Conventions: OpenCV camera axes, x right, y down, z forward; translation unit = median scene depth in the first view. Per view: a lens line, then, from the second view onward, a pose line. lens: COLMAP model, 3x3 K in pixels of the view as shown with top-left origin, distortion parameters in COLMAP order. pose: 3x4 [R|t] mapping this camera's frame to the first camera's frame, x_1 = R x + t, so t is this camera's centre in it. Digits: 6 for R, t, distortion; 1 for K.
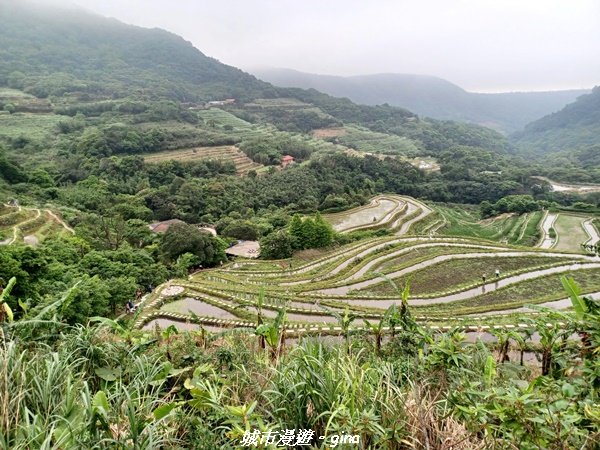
lens RADIAL K [[434.9, 0, 304.2], [0, 434.9, 241.7], [0, 0, 1]] dist [0.035402, -0.003636]
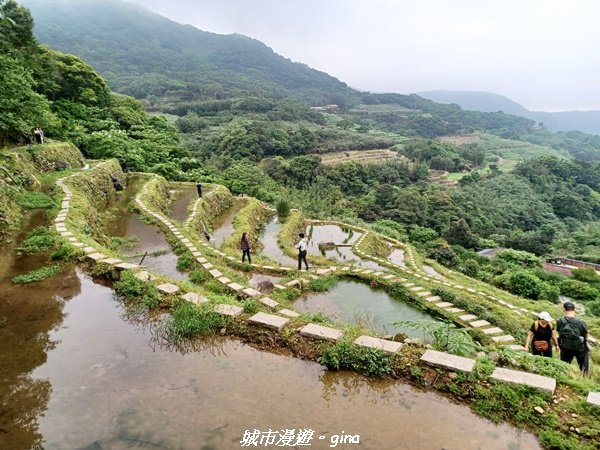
lens RADIAL K [[434.9, 0, 298.1], [0, 434.9, 228.6], [0, 0, 1]] dist [0.035402, -0.003636]
pose [[0.998482, 0.014564, -0.053122, -0.371928], [-0.018553, 0.996981, -0.075391, -0.019463], [0.051863, 0.076262, 0.995738, 0.288577]]
